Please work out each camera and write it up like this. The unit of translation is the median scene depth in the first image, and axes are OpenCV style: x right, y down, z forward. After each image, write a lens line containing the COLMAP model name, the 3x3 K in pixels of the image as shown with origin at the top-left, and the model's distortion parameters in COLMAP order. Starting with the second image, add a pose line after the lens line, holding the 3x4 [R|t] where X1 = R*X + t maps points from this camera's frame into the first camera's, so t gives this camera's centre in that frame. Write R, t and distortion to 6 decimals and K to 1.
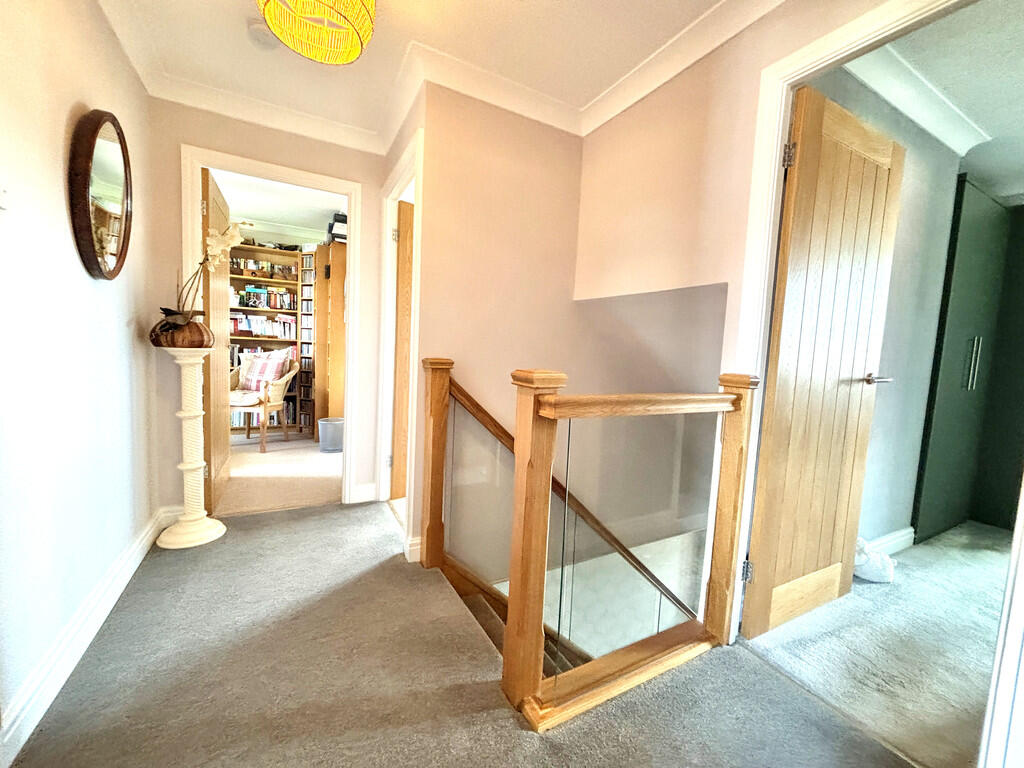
lens RADIAL K [[415.0, 0, 511.7], [0, 415.0, 380.3], [0, 0, 1]] dist [0.013405, 0.000345]
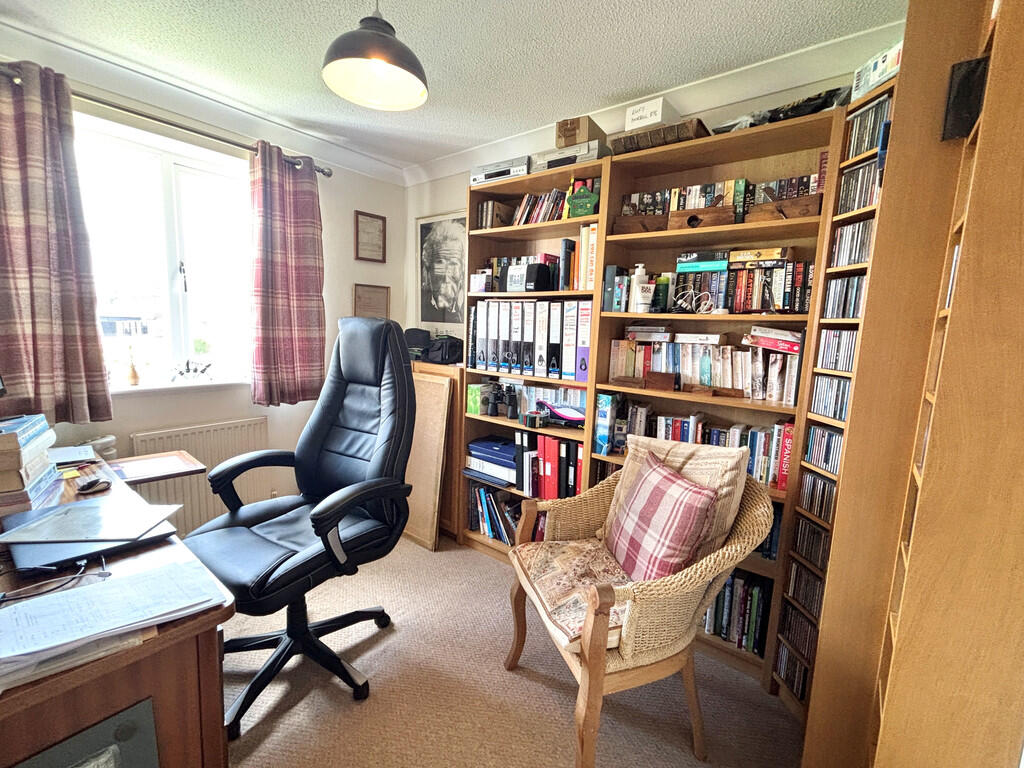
lens RADIAL K [[447.8, 0, 512.5], [0, 447.8, 381.5], [0, 0, 1]] dist [-0.004730, -0.000232]
pose [[0.393701, 0.086241, -0.915184, -0.302177], [-0.093568, 0.994178, 0.053433, -0.117874], [0.914464, 0.064595, 0.399478, 0.686748]]
